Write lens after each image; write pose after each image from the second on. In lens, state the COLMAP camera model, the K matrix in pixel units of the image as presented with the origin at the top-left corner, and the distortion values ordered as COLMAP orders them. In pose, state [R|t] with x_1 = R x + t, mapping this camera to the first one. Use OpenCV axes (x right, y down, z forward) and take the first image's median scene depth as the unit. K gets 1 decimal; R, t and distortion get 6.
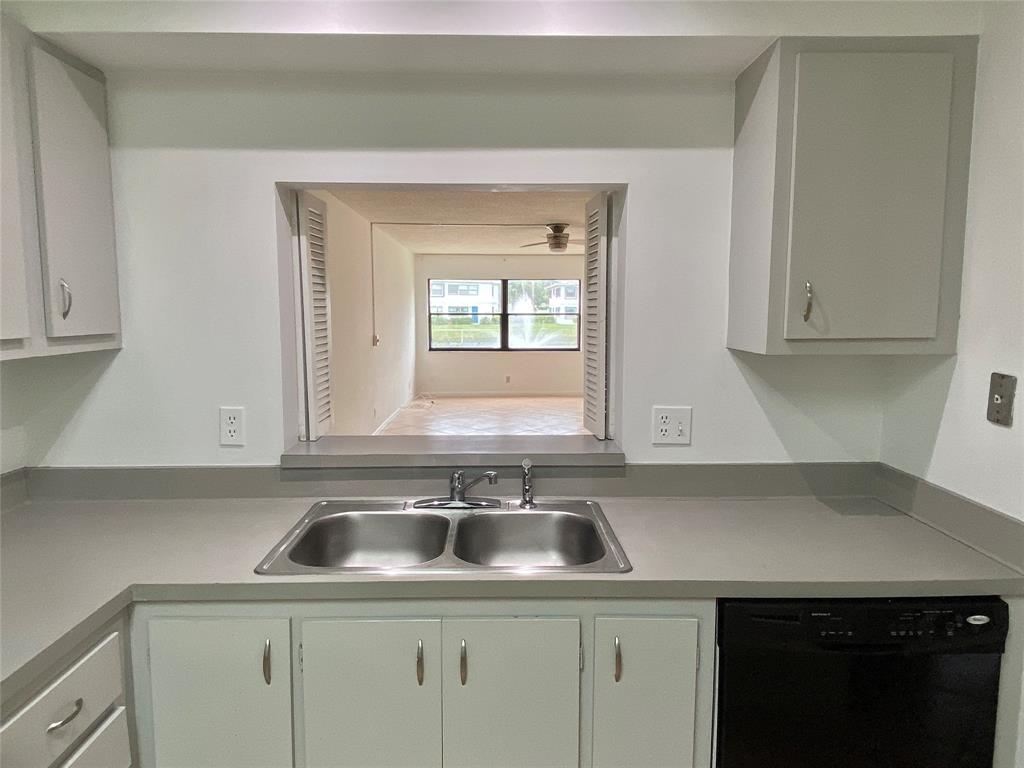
lens RADIAL K [[679.3, 0, 512.0], [0, 679.3, 384.0], [0, 0, 1]] dist [0.034853, -0.002838]
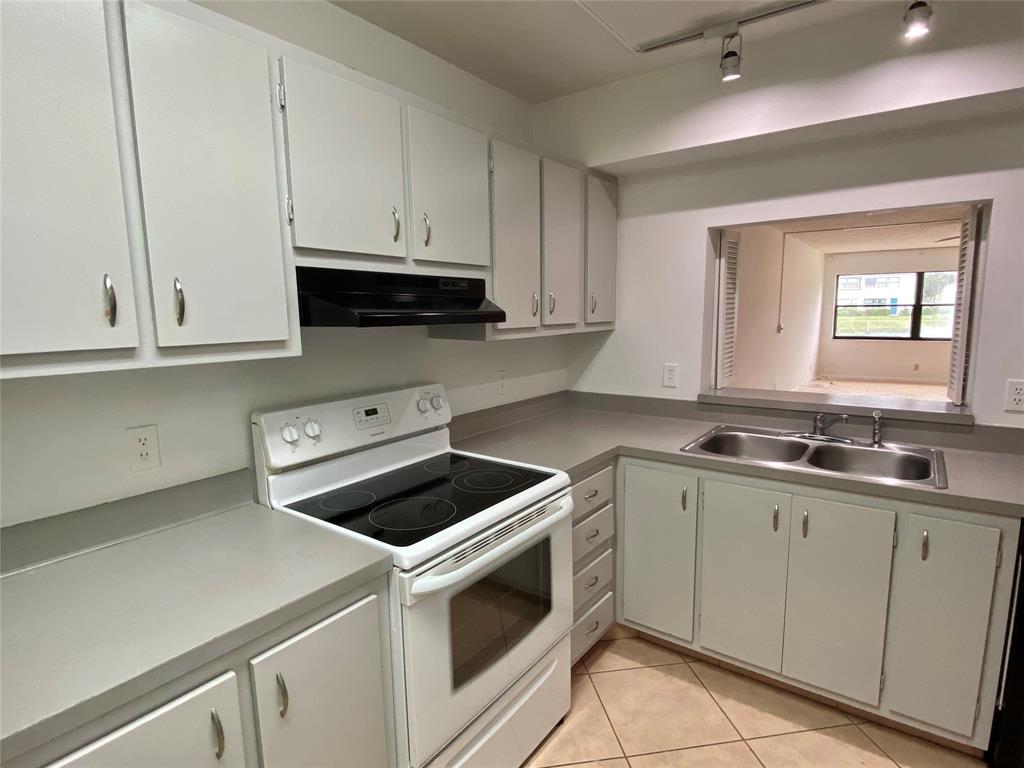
lens RADIAL K [[540.6, 0, 486.8], [0, 540.6, 389.4], [0, 0, 1]] dist [0.021932, -0.026264]
pose [[0.764858, 0.079147, -0.639318, 0.105415], [-0.050265, 0.996731, 0.063259, 0.034036], [0.642235, -0.016249, 0.766336, -0.324709]]
